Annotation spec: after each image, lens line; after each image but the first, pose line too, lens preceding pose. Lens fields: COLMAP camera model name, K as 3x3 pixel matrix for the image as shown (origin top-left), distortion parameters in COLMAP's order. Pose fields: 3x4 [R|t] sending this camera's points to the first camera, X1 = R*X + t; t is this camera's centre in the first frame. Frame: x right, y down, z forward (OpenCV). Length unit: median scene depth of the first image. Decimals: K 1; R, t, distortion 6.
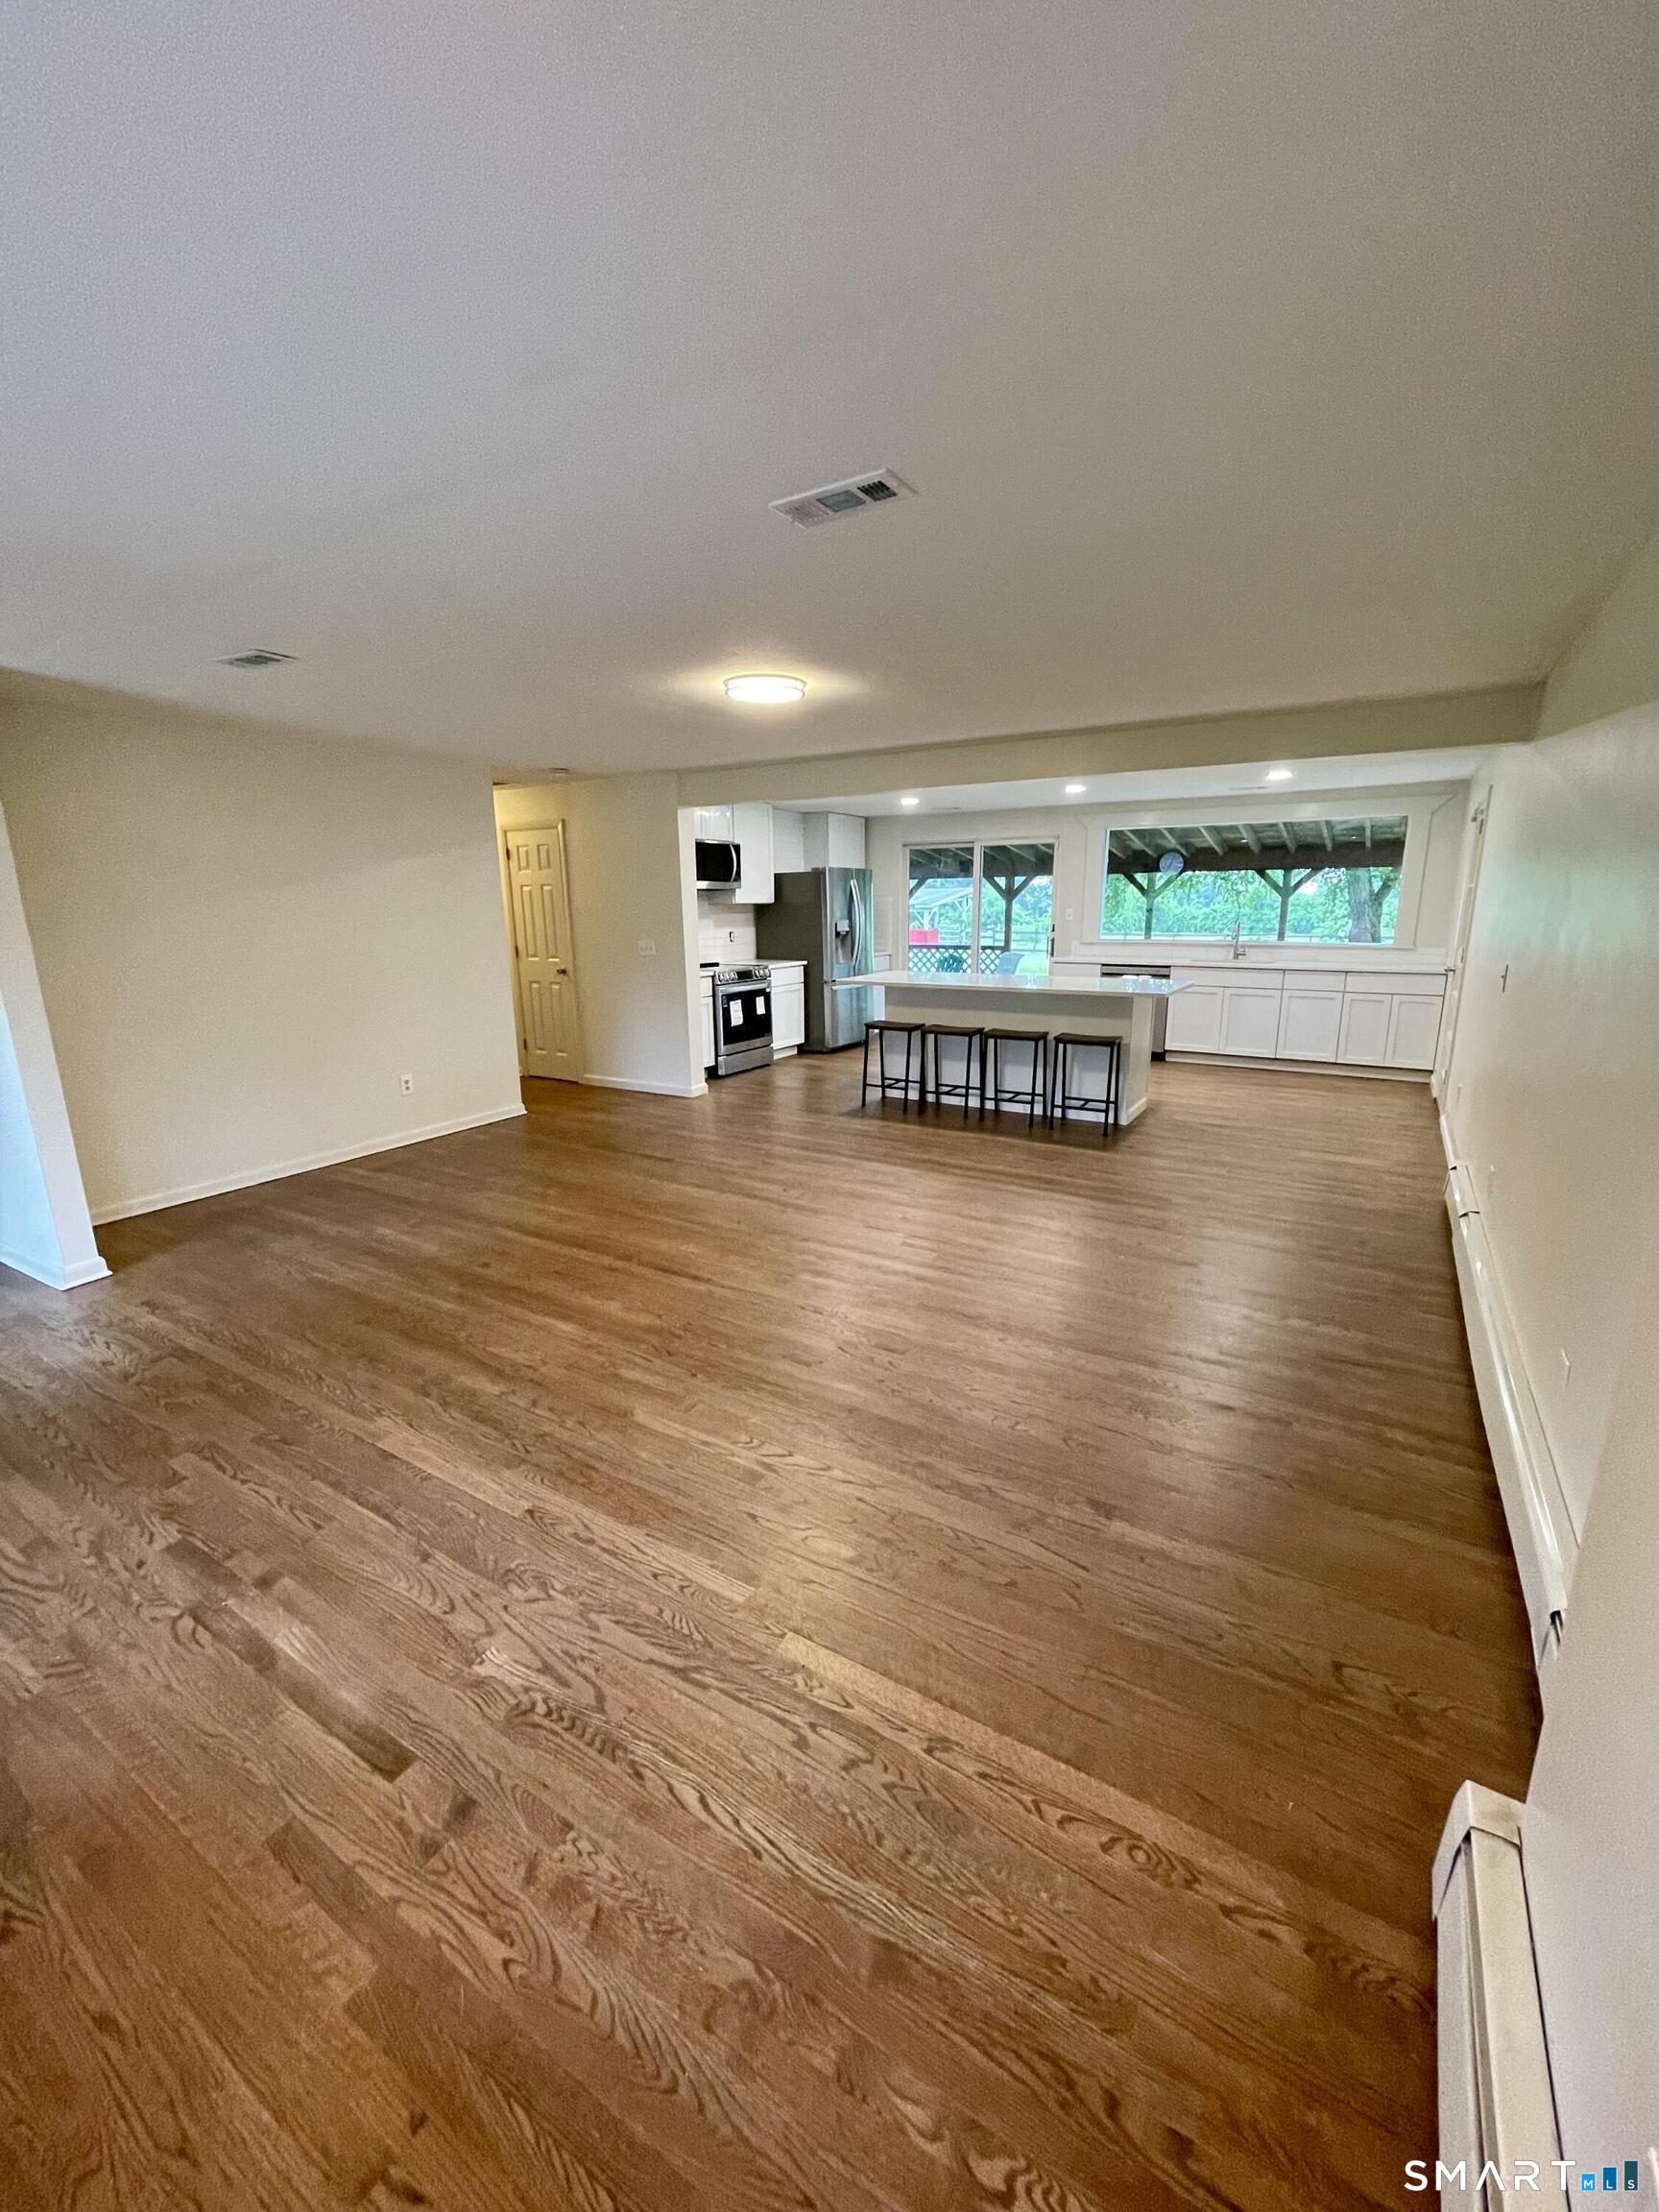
lens RADIAL K [[888.6, 0, 833.2], [0, 888.6, 1099.6], [0, 0, 1]] dist [-0.007000, 0.000355]
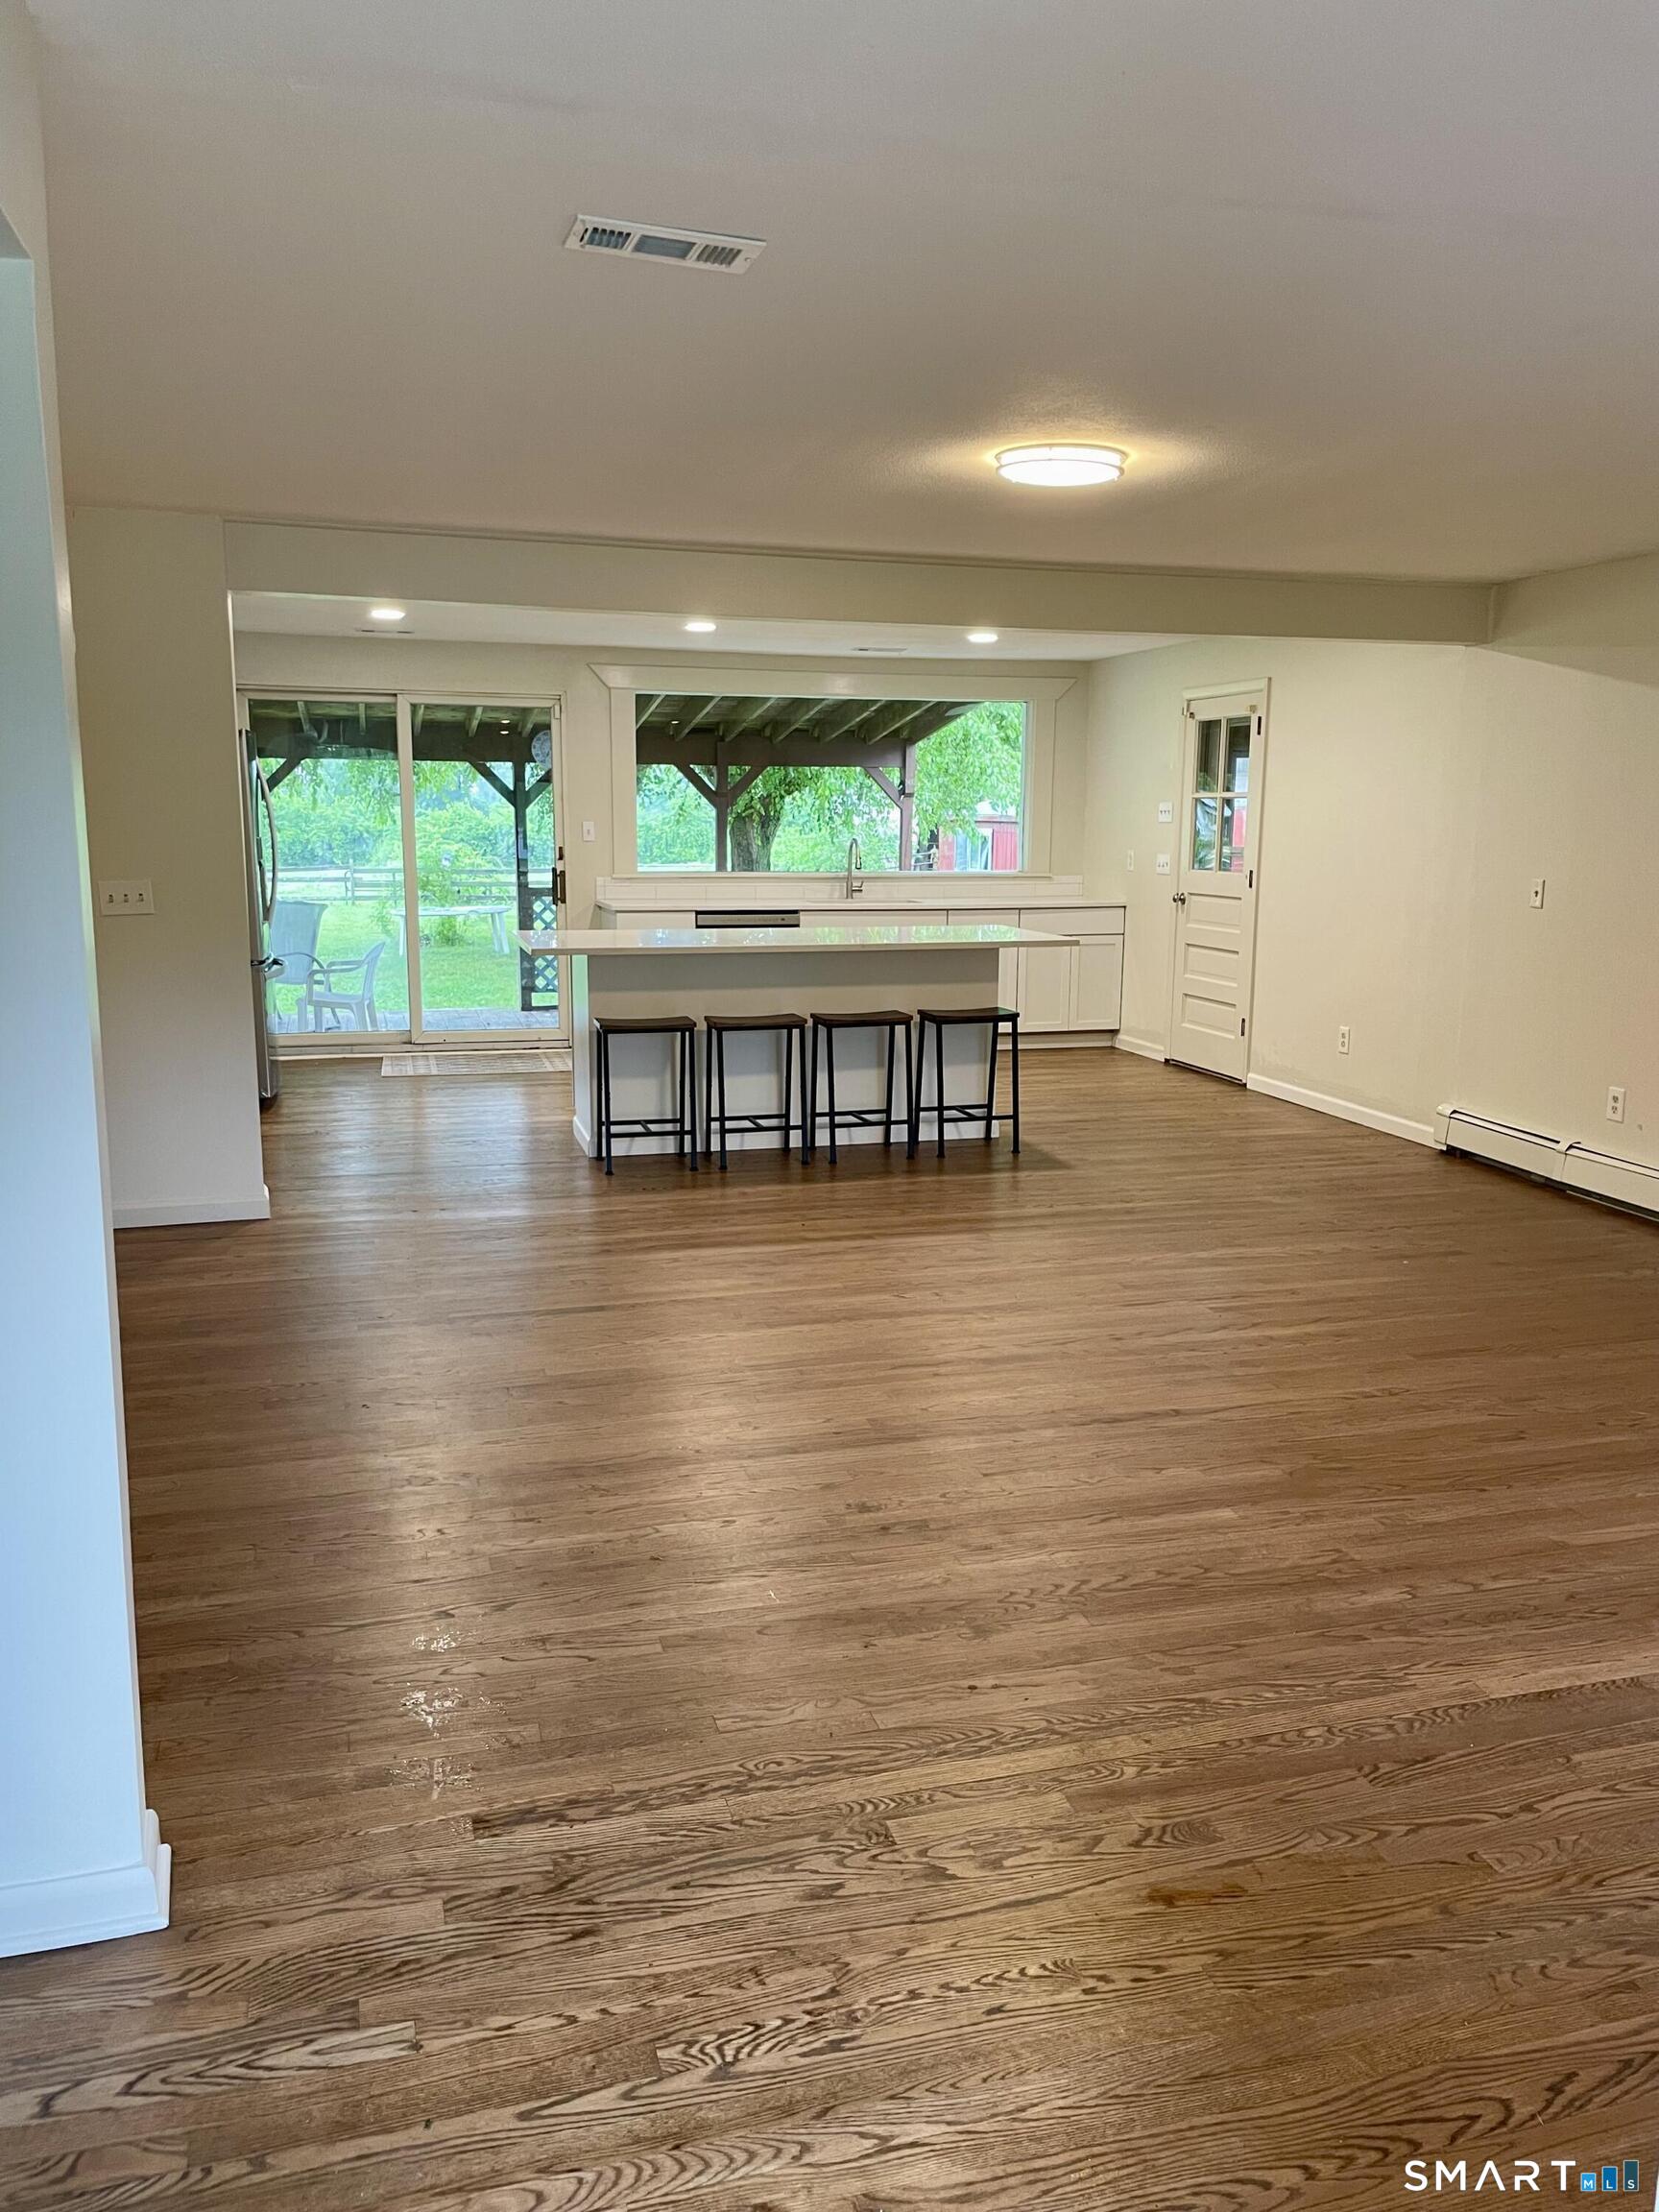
lens RADIAL K [[1668.4, 0, 831.6], [0, 1668.4, 1113.8], [0, 0, 1]] dist [0.028469, -0.009974]
pose [[0.674467, -0.116682, 0.729026, -0.652843], [0.149008, 0.988626, 0.020375, -0.032953], [-0.723112, 0.094888, 0.684182, 0.216788]]
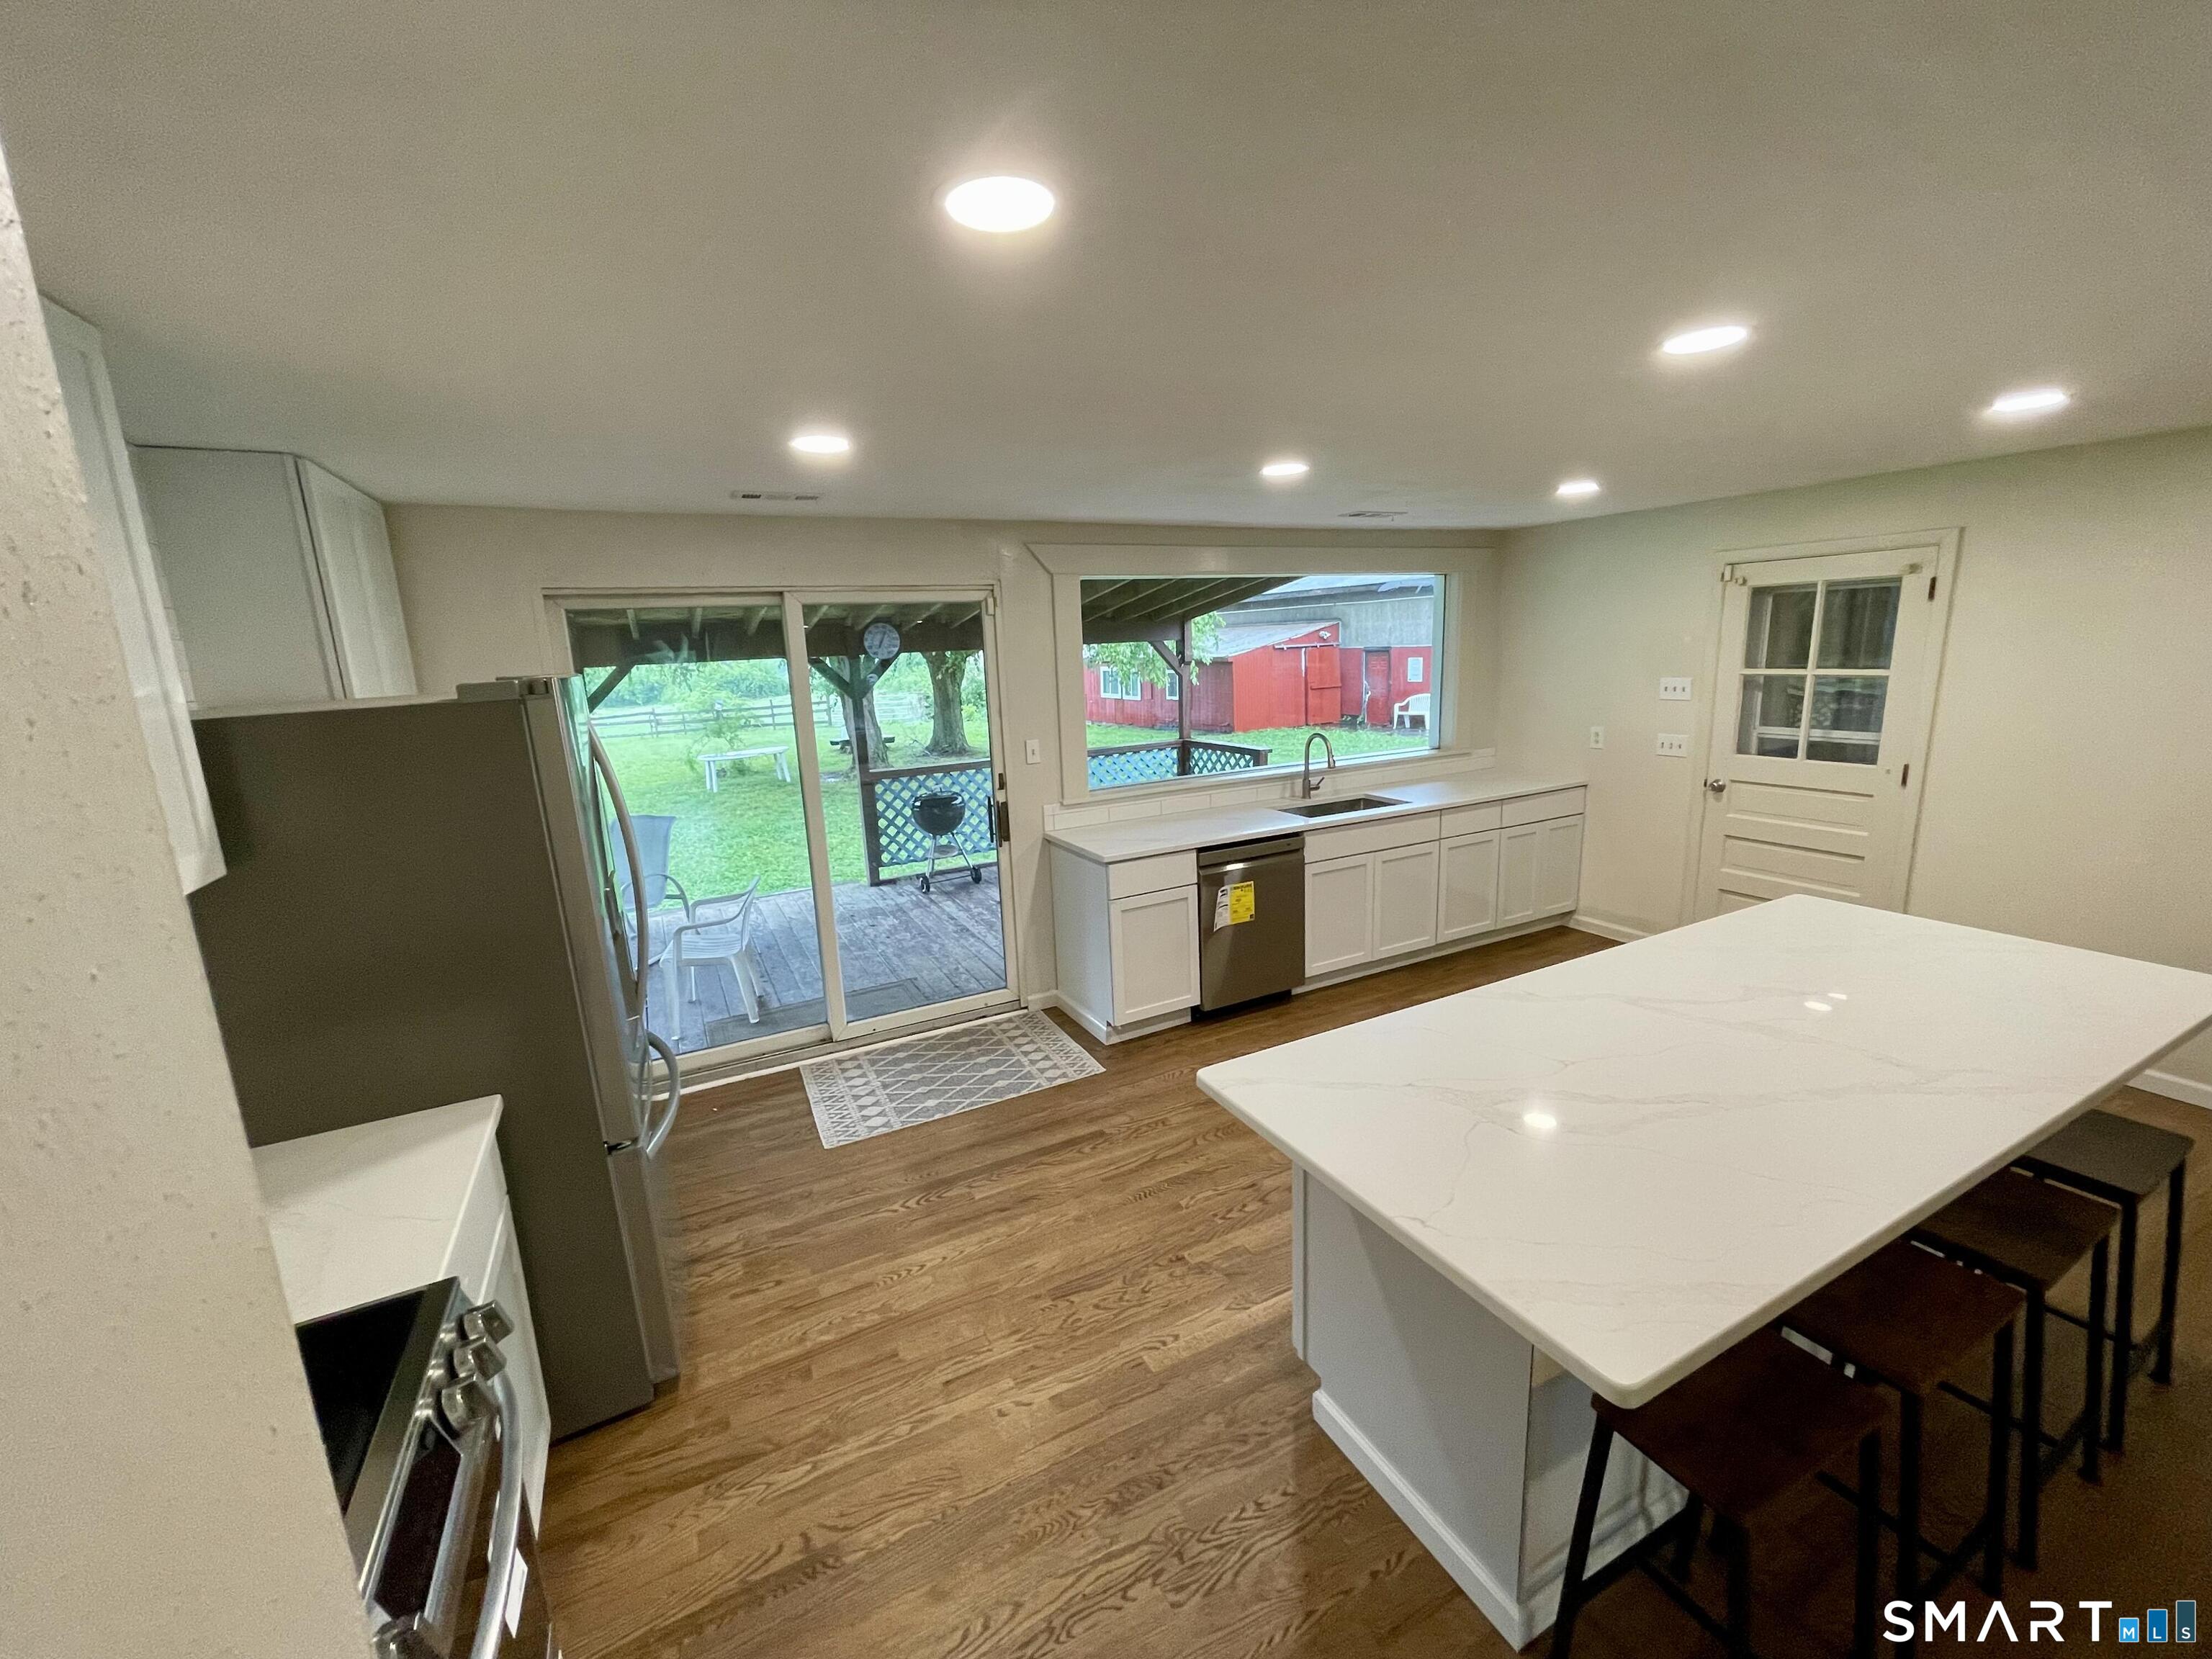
lens RADIAL K [[888.6, 0, 1100.4], [0, 888.6, 827.7], [0, 0, 1]] dist [-0.007000, 0.000355]
pose [[0.518014, -0.184219, 0.835299, -0.172009], [0.224943, 0.971500, 0.074758, -0.285253], [-0.825265, 0.149169, 0.544690, 1.044633]]
